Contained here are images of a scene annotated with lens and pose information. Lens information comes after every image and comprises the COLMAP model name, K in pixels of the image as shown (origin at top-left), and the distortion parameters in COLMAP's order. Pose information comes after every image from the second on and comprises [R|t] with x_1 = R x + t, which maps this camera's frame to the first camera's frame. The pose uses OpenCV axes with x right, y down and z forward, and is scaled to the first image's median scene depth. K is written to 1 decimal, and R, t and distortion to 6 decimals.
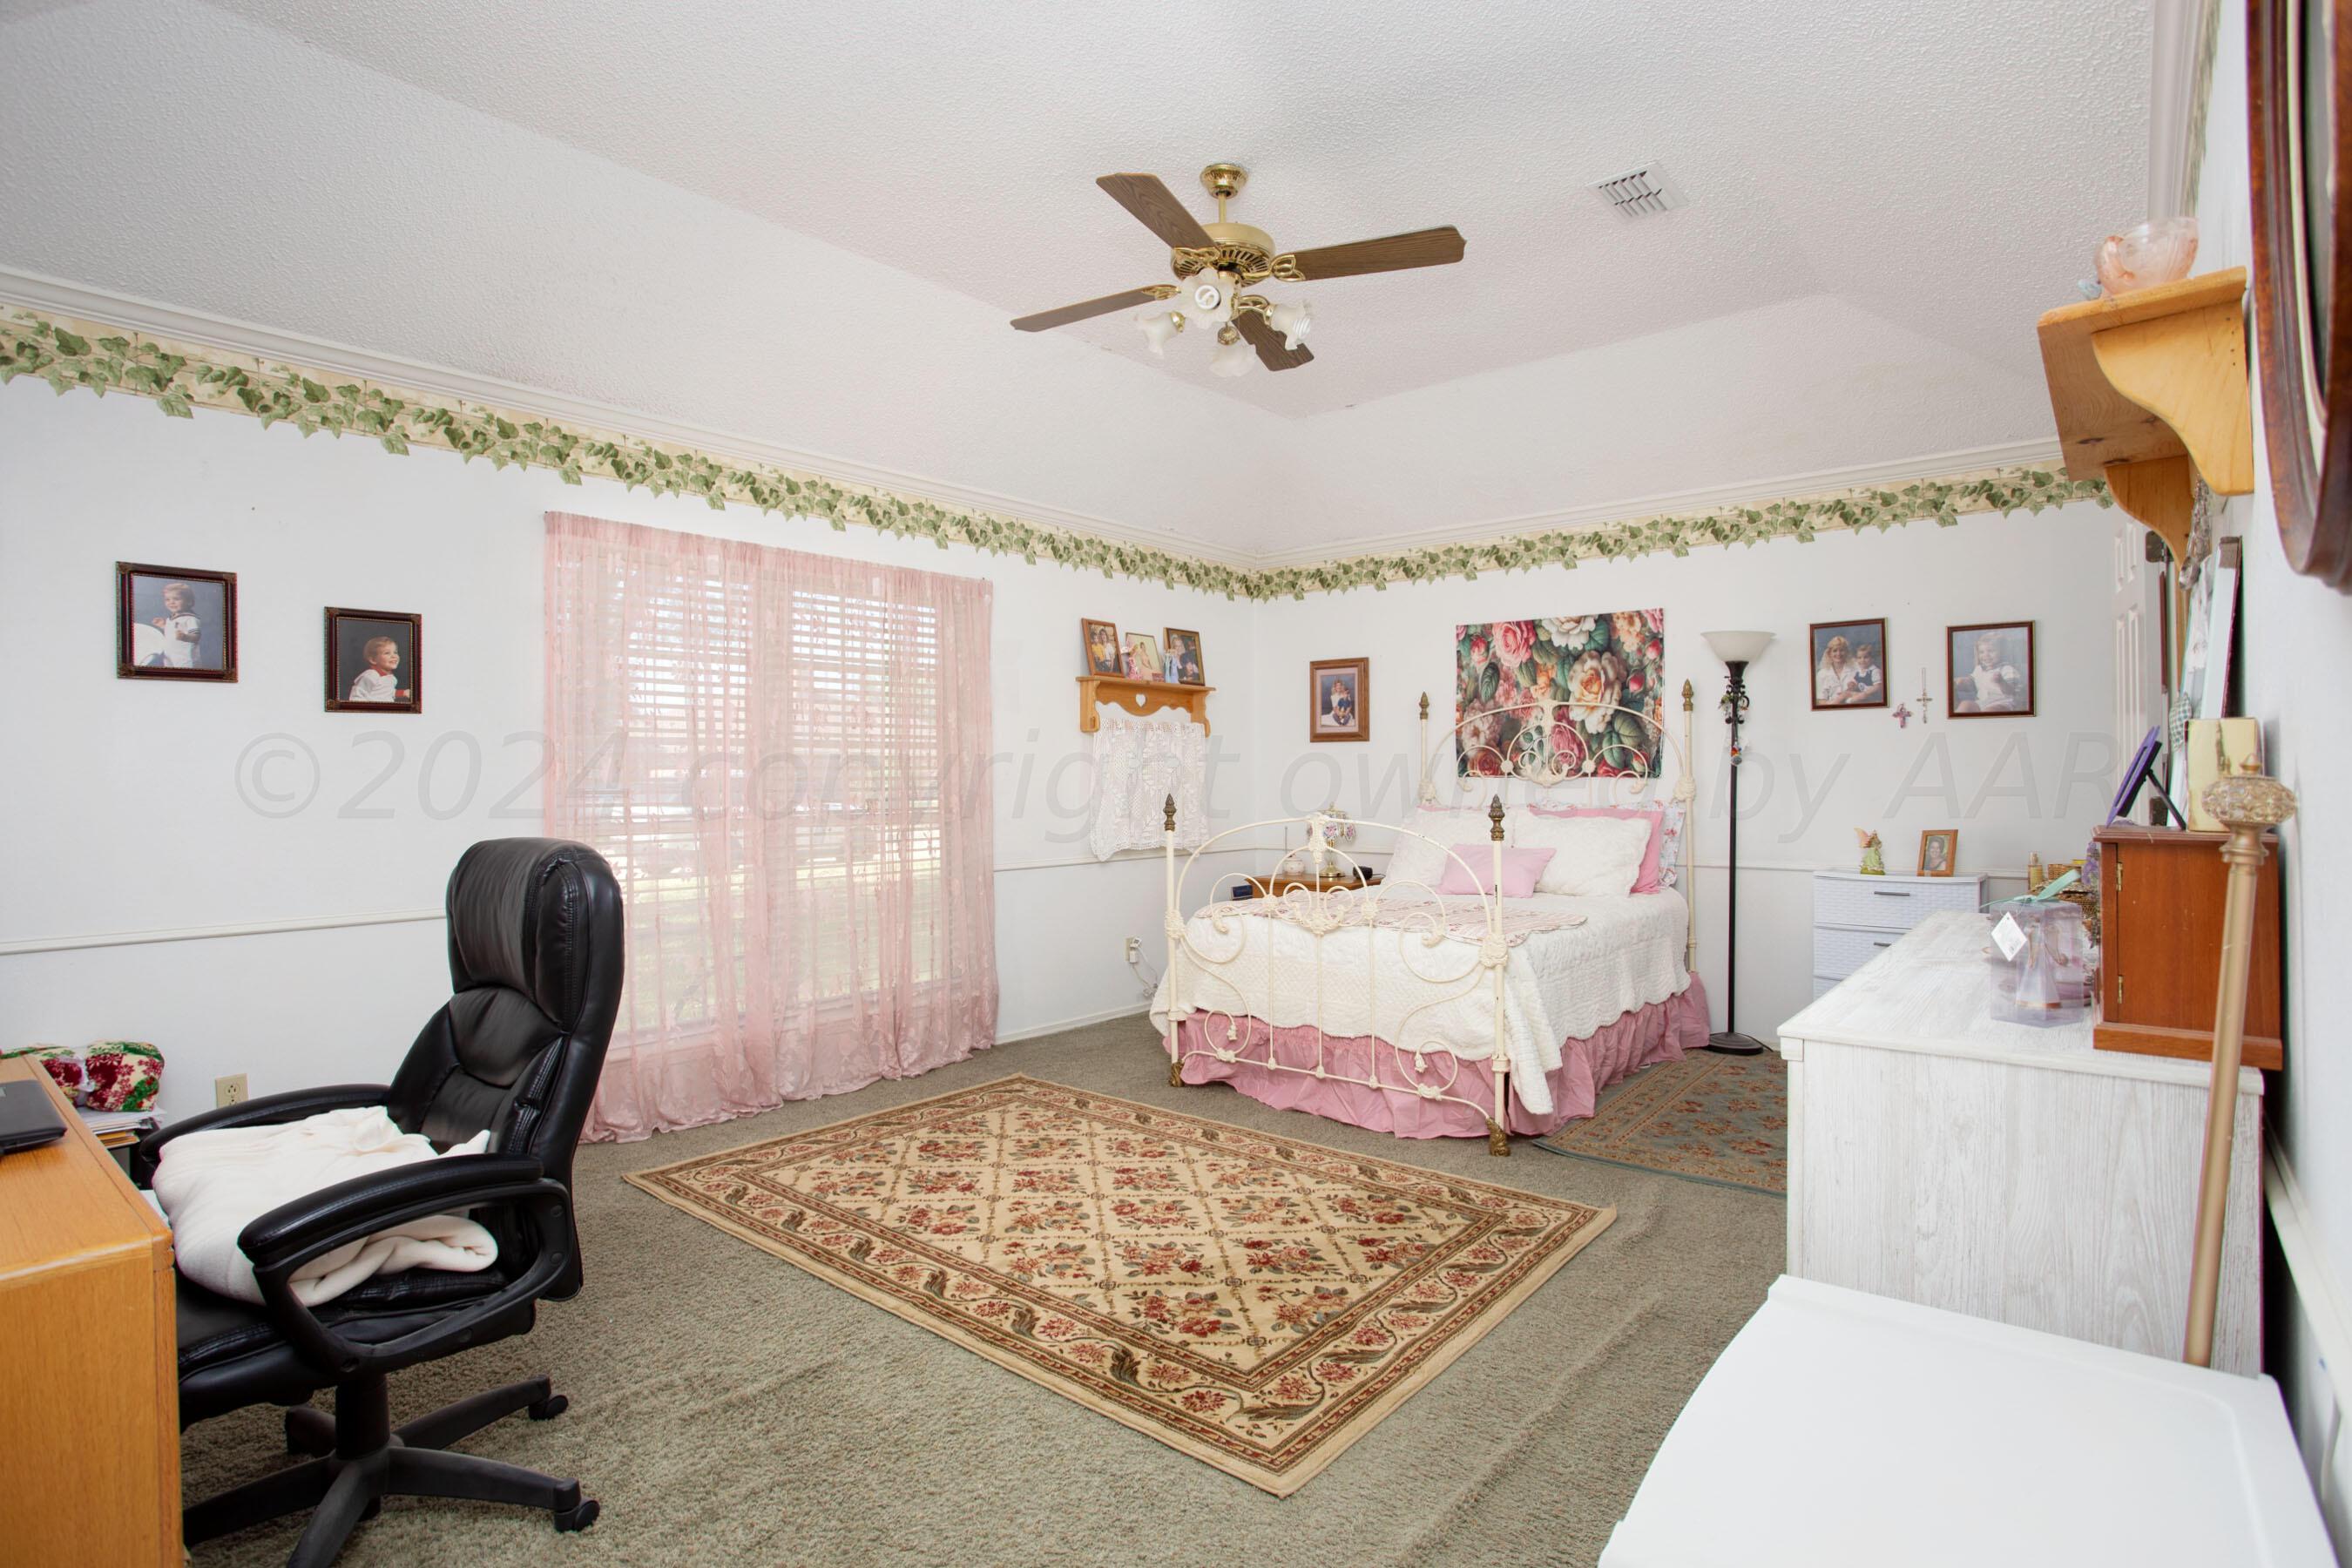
lens RADIAL K [[1168.0, 0, 1176.0], [0, 1168.0, 784.0], [0, 0, 1]] dist [-0.072485, 0.032255]
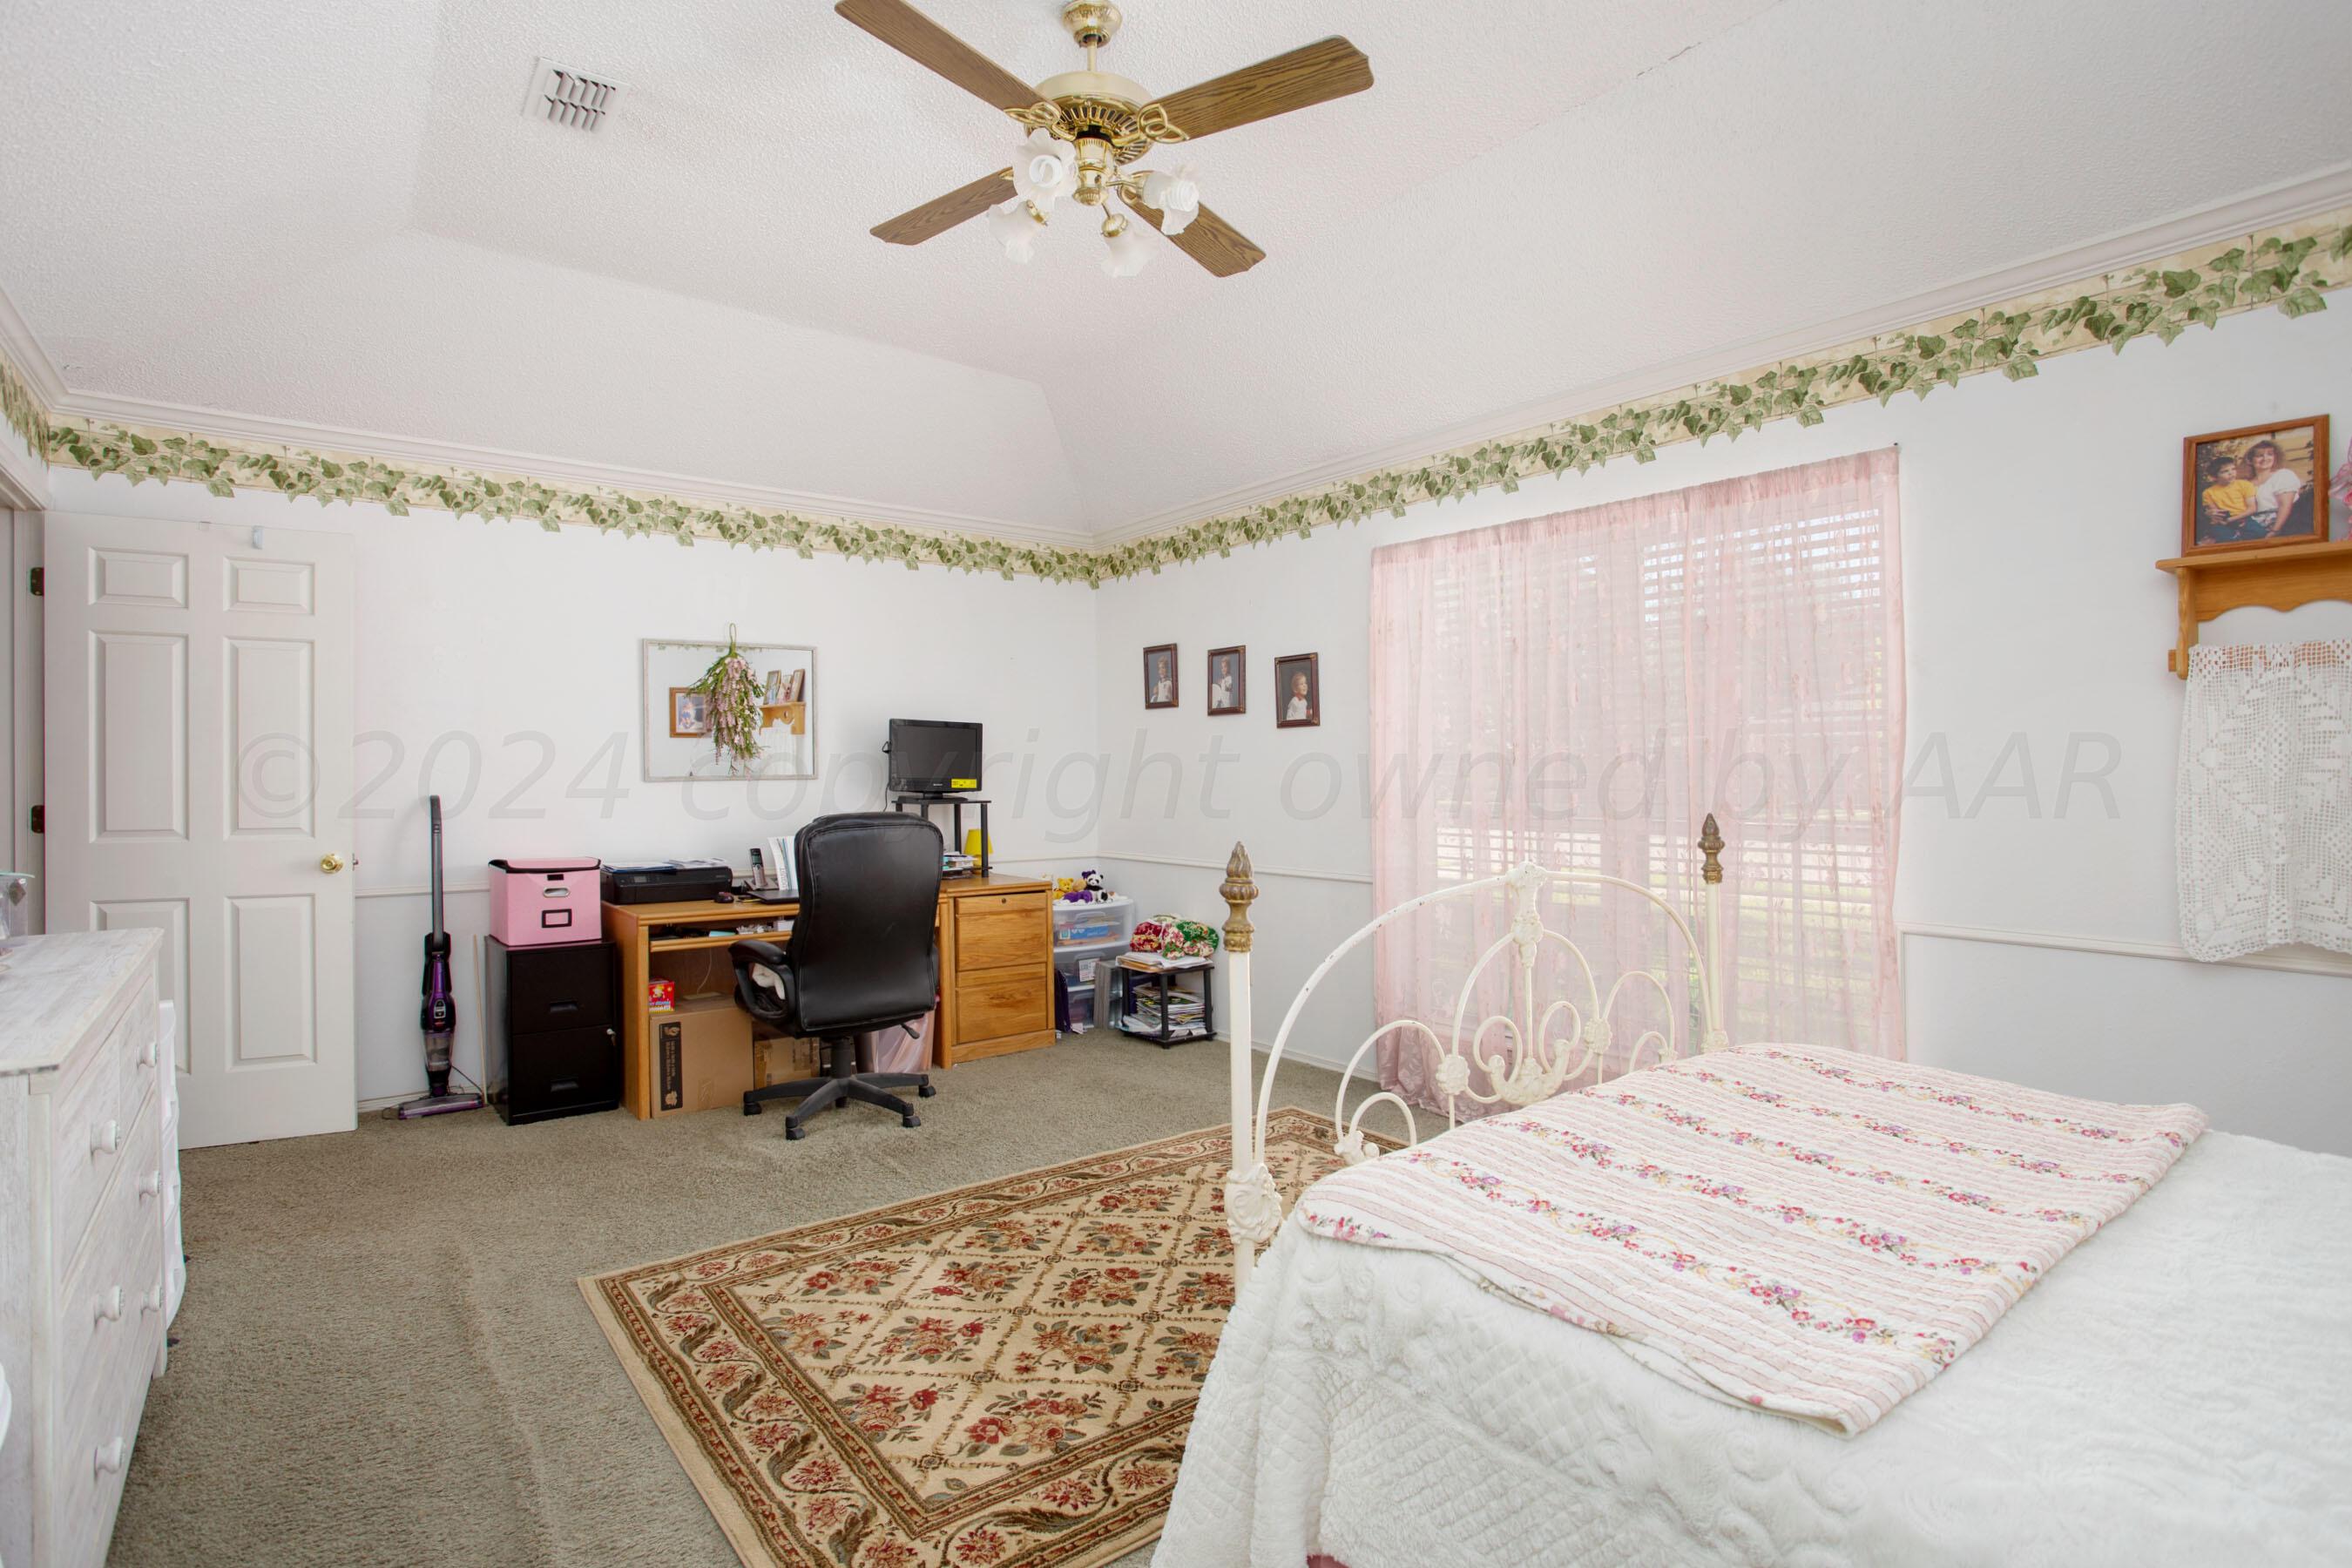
lens RADIAL K [[1197.2, 0, 1176.0], [0, 1197.2, 784.0], [0, 0, 1]] dist [-0.126644, 0.120381]
pose [[-0.212678, 0.018148, -0.976954, 0.630302], [0.001269, 0.999832, 0.018297, -0.016473], [0.977121, 0.002651, -0.212666, 0.951842]]
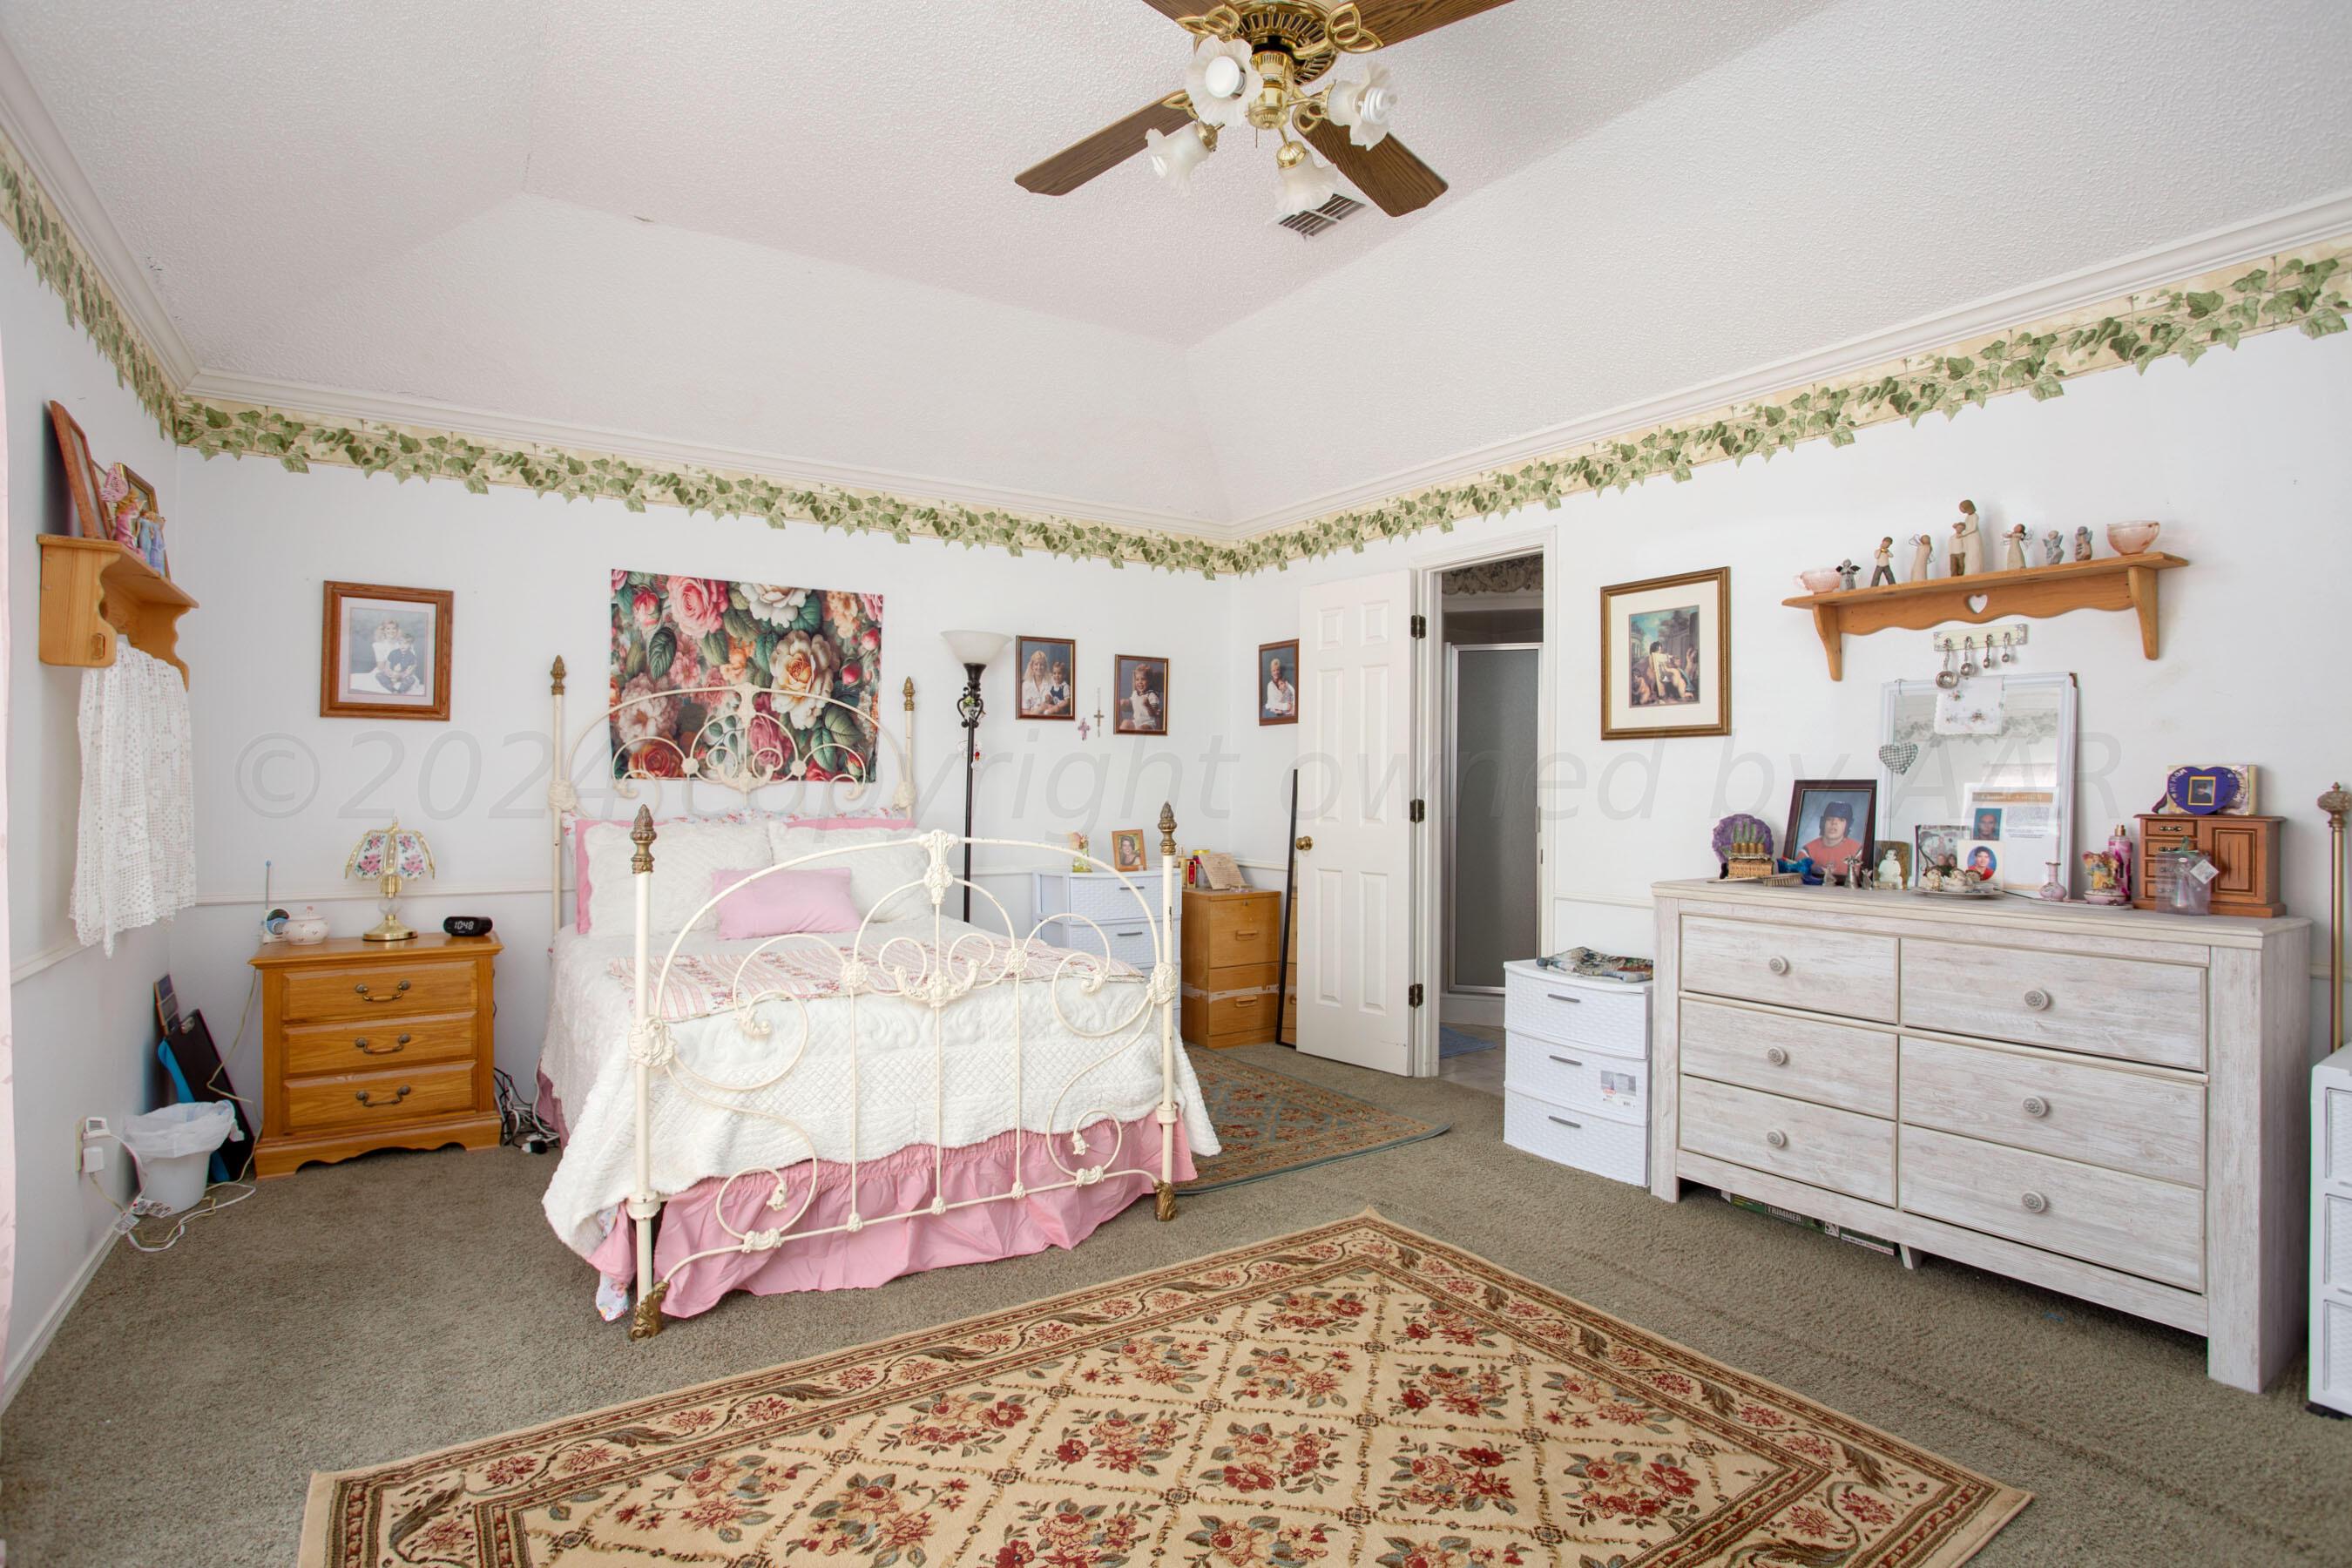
lens RADIAL K [[1168.0, 0, 1176.0], [0, 1168.0, 784.0], [0, 0, 1]] dist [-0.072485, 0.032255]
pose [[0.281996, 0.006915, 0.959391, -0.496214], [-0.002654, 0.999976, -0.006428, 0.001218], [-0.959412, -0.000733, 0.282008, 0.670581]]
